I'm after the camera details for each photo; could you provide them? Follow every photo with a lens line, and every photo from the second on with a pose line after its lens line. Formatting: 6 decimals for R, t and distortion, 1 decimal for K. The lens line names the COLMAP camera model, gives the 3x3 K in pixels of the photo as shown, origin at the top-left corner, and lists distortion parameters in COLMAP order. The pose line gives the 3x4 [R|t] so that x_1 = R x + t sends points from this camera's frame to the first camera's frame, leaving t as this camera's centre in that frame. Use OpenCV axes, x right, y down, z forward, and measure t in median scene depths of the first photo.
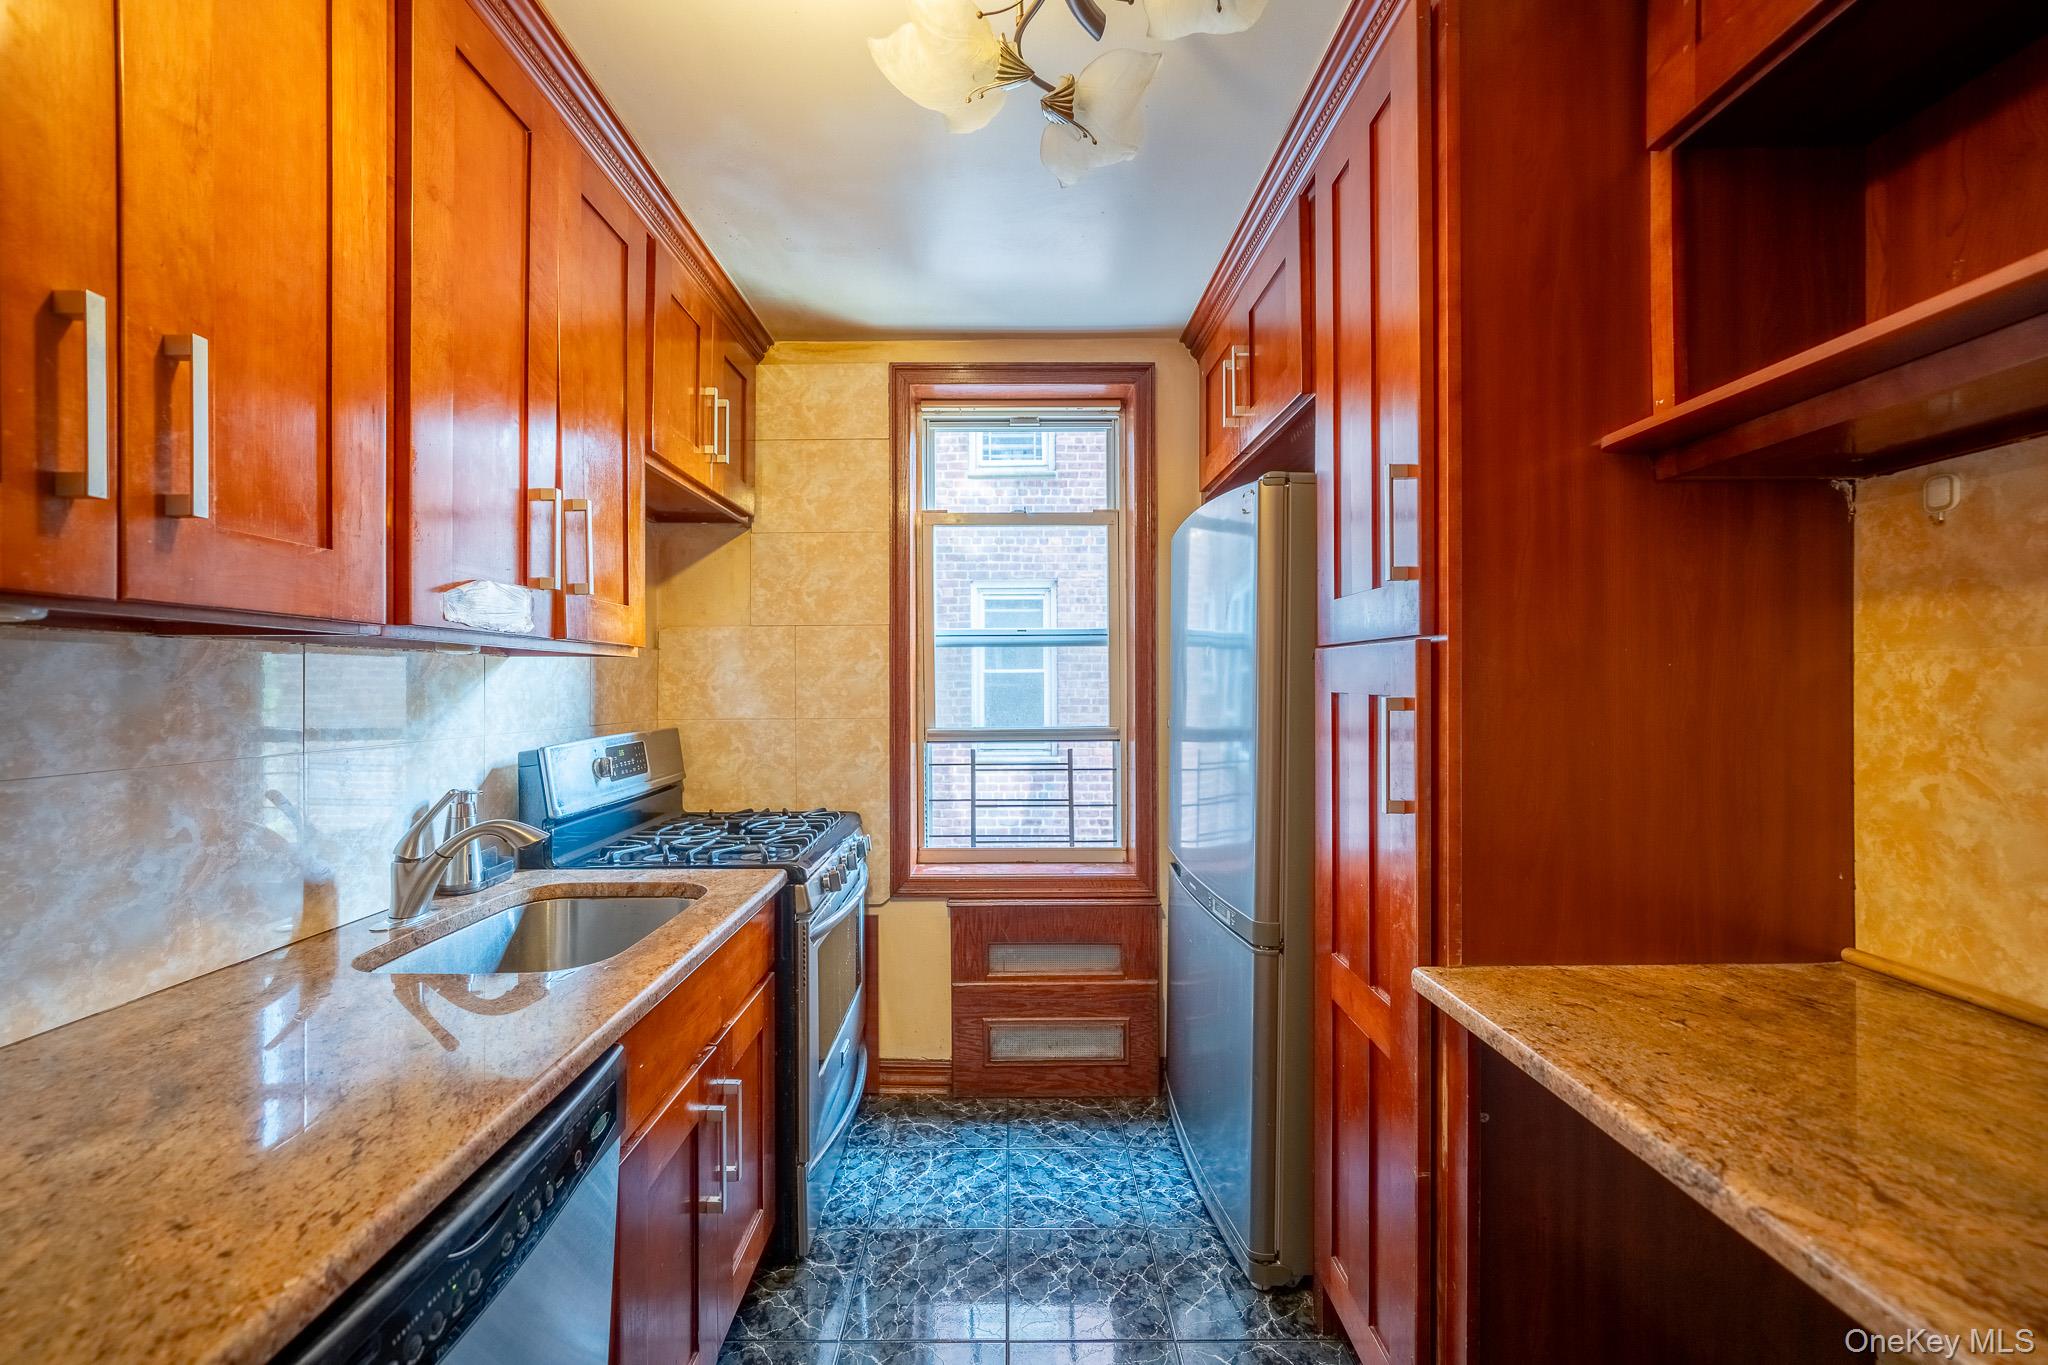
lens RADIAL K [[821.0, 0, 1024.0], [0, 821.0, 682.5], [0, 0, 1]] dist [-0.000861, 0.000433]
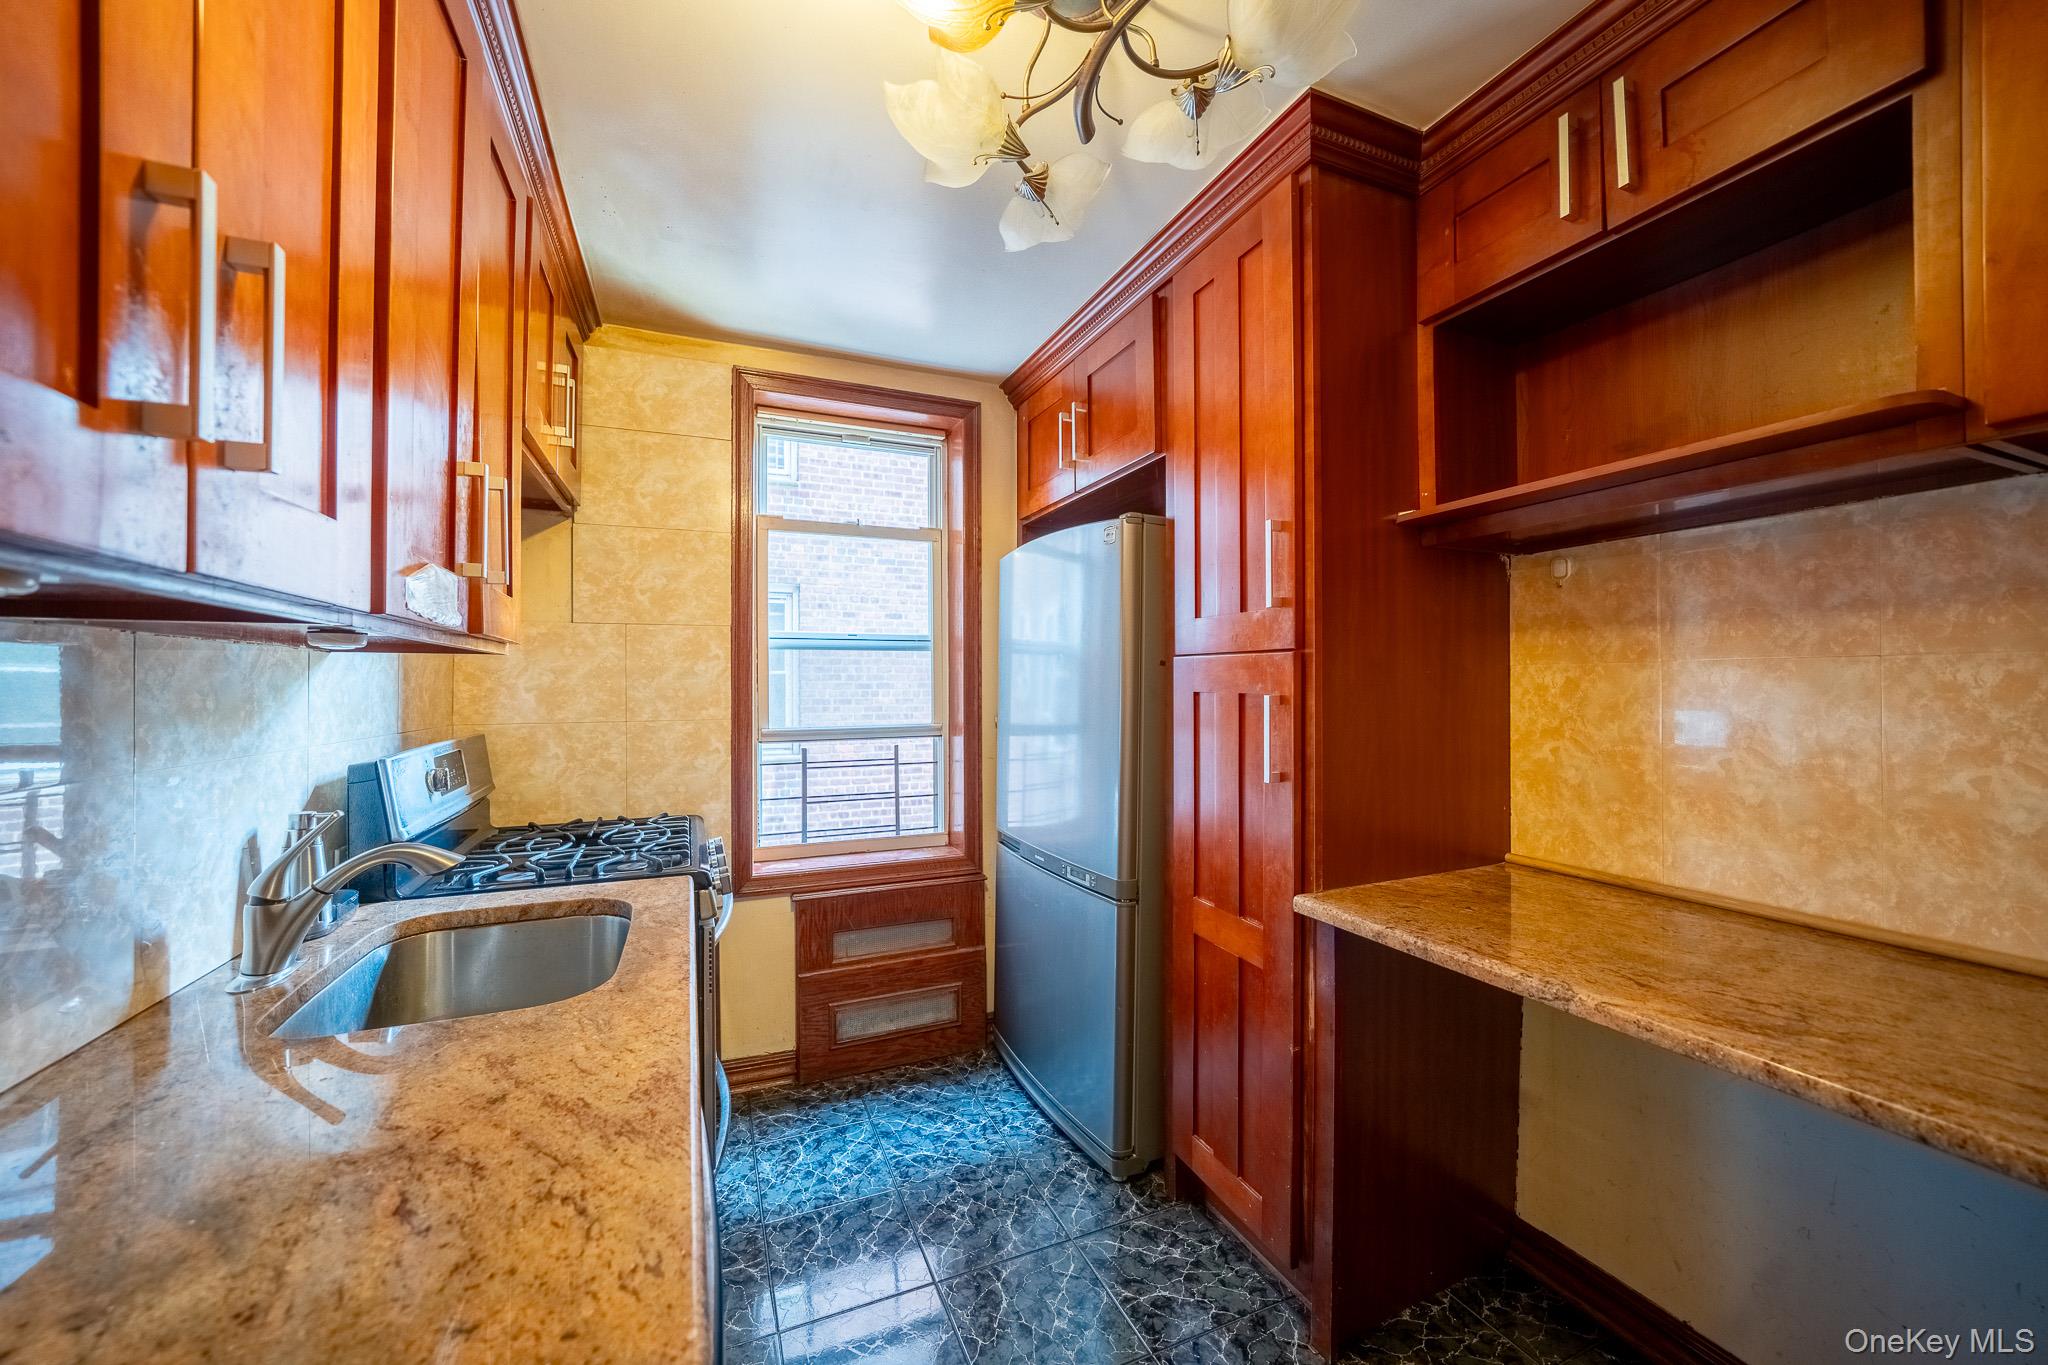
lens RADIAL K [[753.4, 0, 1026.2], [0, 753.4, 679.9], [0, 0, 1]] dist [-0.011093, 0.000318]
pose [[0.921108, 0.003136, 0.389295, -0.255768], [-0.001025, 0.999984, -0.005631, 0.000409], [-0.389307, 0.004788, 0.921096, 0.022194]]
